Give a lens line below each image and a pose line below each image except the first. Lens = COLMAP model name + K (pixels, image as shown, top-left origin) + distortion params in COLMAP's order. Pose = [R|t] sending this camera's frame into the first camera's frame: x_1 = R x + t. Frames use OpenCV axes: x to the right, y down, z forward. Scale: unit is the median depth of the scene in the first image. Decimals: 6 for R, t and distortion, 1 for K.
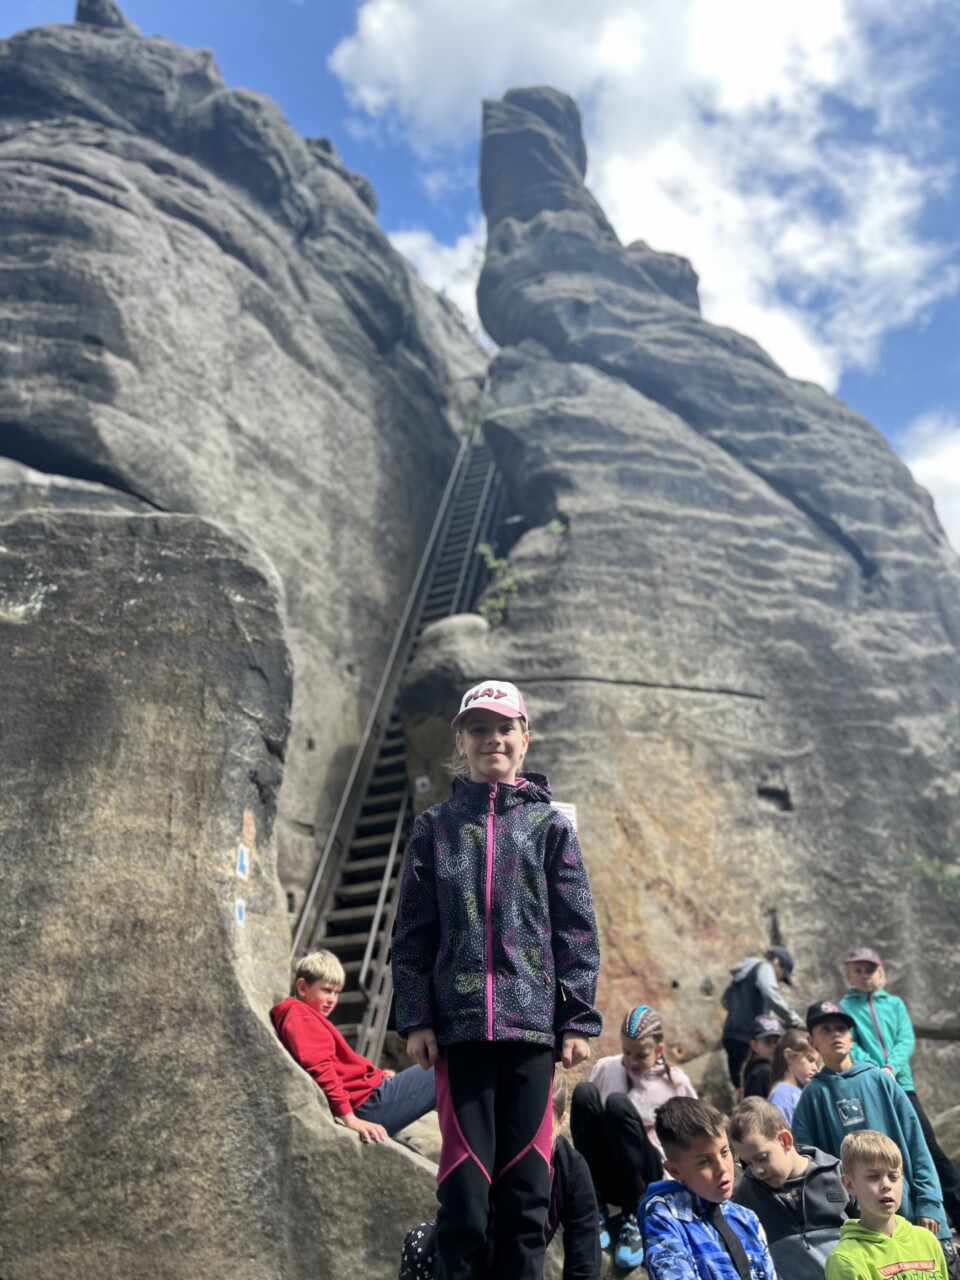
lens RADIAL K [[970.1, 0, 477.8], [0, 970.1, 650.2], [0, 0, 1]] dist [0.065135, -0.086655]
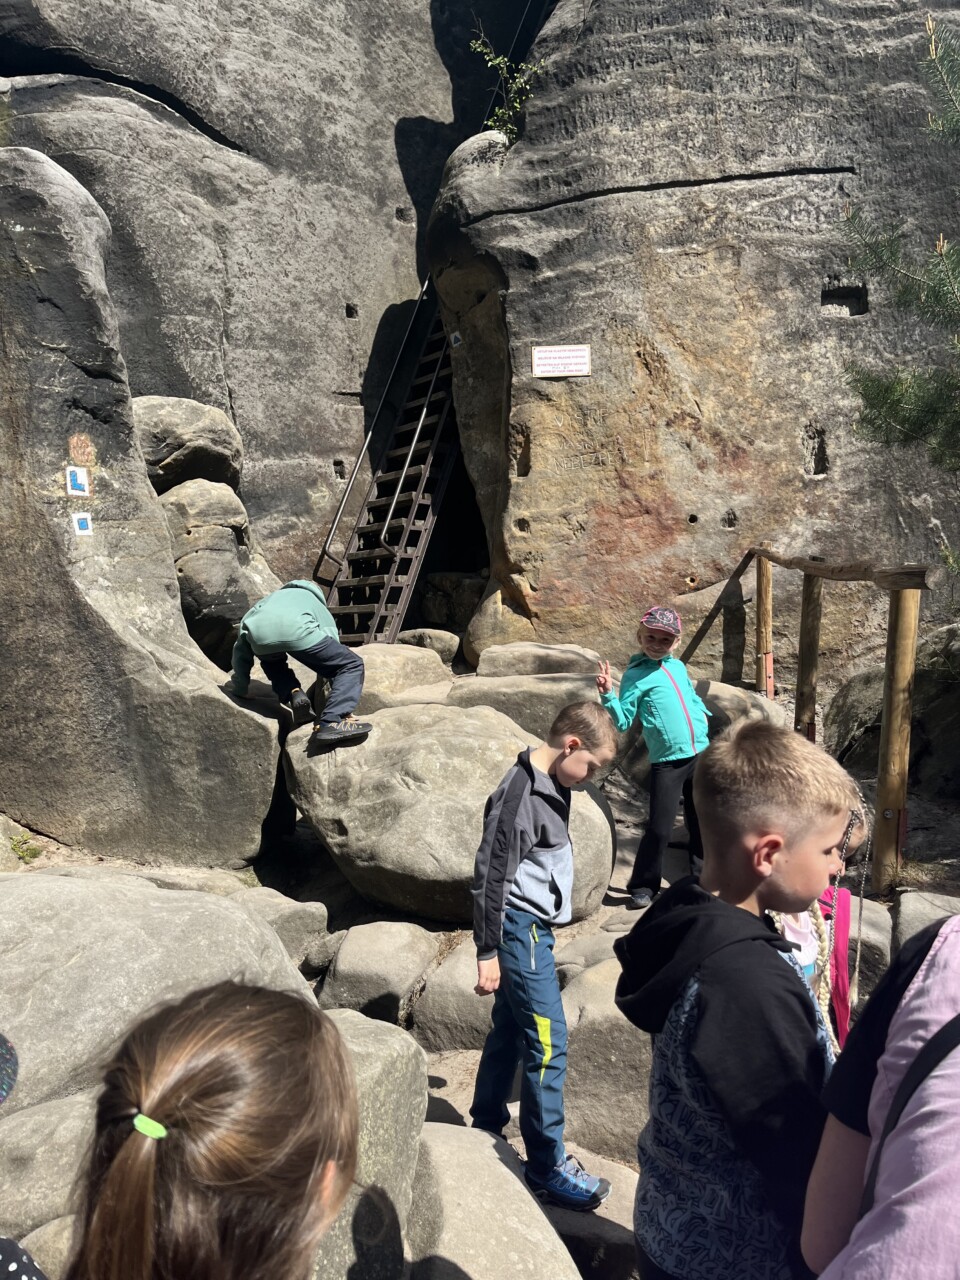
lens RADIAL K [[970.1, 0, 483.4], [0, 970.1, 637.3], [0, 0, 1]] dist [0.065135, -0.086655]
pose [[0.937821, -0.019813, -0.346554, 0.322948], [0.178851, 0.883228, 0.433499, -0.019354], [0.297497, -0.468526, 0.831853, 0.048931]]
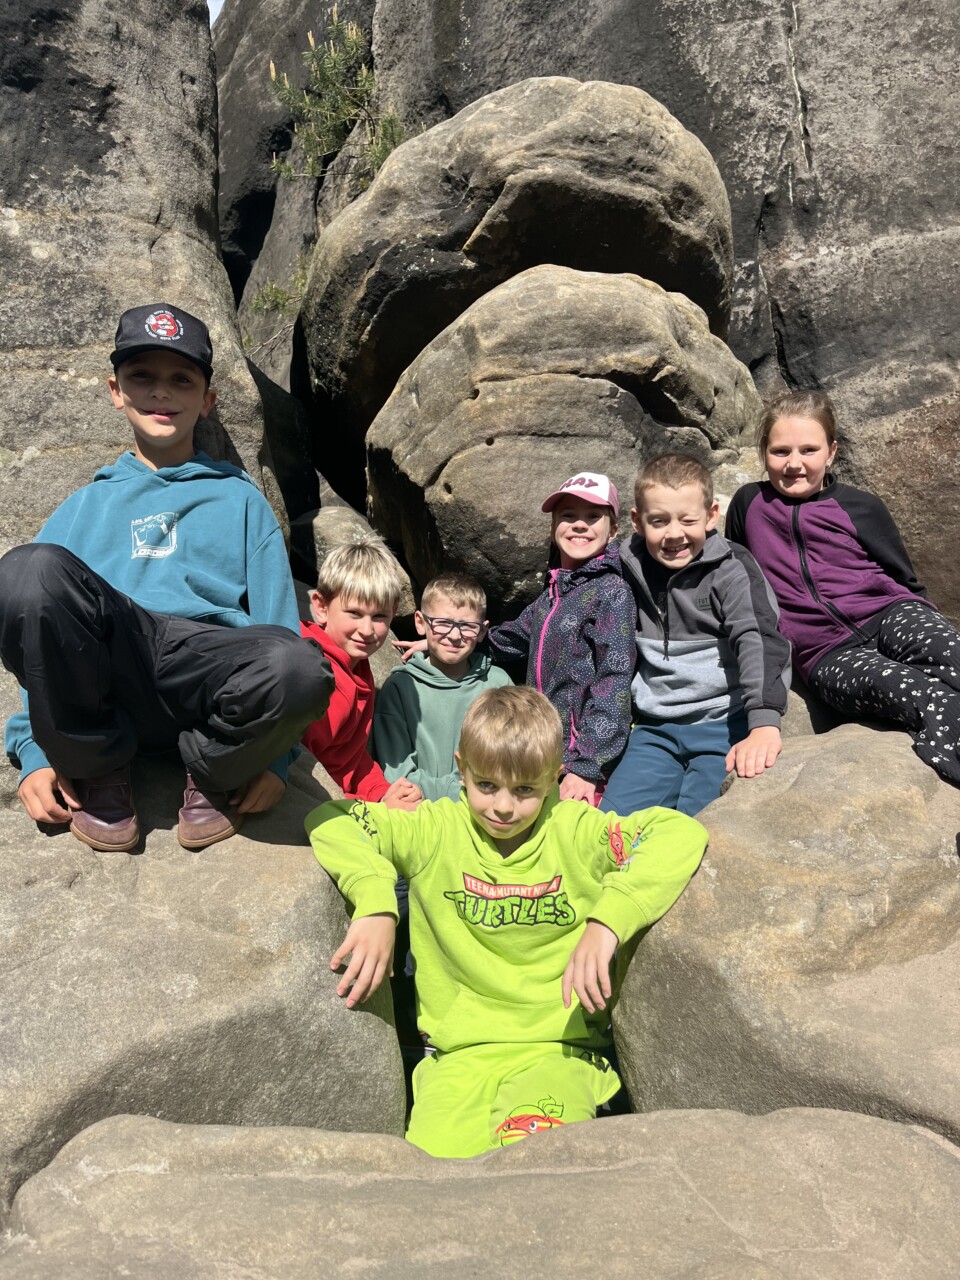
lens RADIAL K [[1062.3, 0, 445.7], [0, 1062.3, 657.1], [0, 0, 1]] dist [0.052200, -0.088385]
pose [[0.354614, 0.062298, -0.932935, 0.161216], [0.416668, 0.882700, 0.217322, 0.198441], [0.837041, -0.465789, 0.287060, 0.518152]]
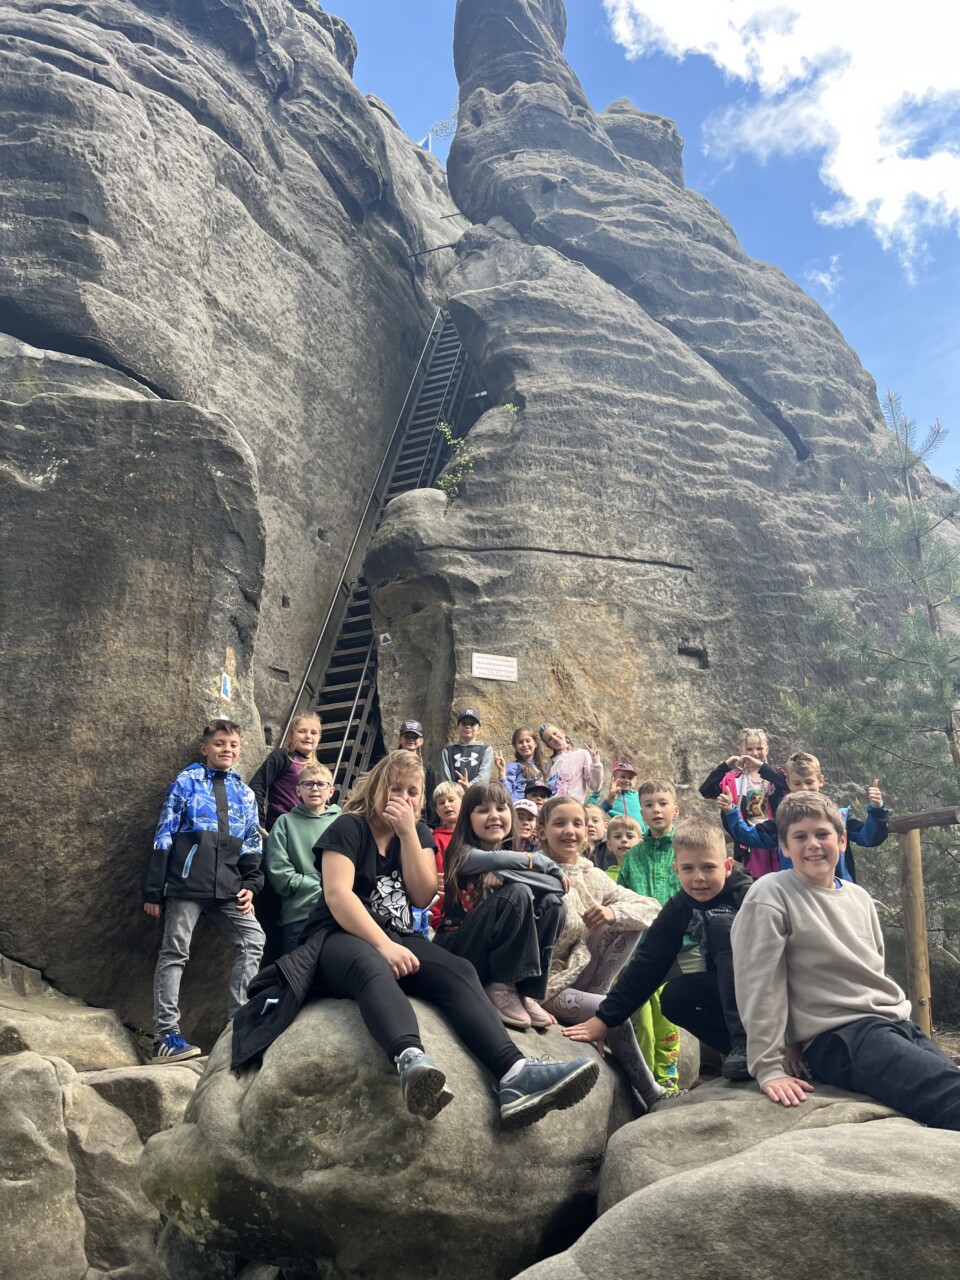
lens RADIAL K [[970.1, 0, 480.1], [0, 970.1, 648.3], [0, 0, 1]] dist [0.065135, -0.086655]
pose [[0.999546, 0.020770, 0.021826, 0.031577], [-0.023487, 0.990882, 0.132670, -0.004047], [-0.018871, -0.133123, 0.990920, -0.132233]]
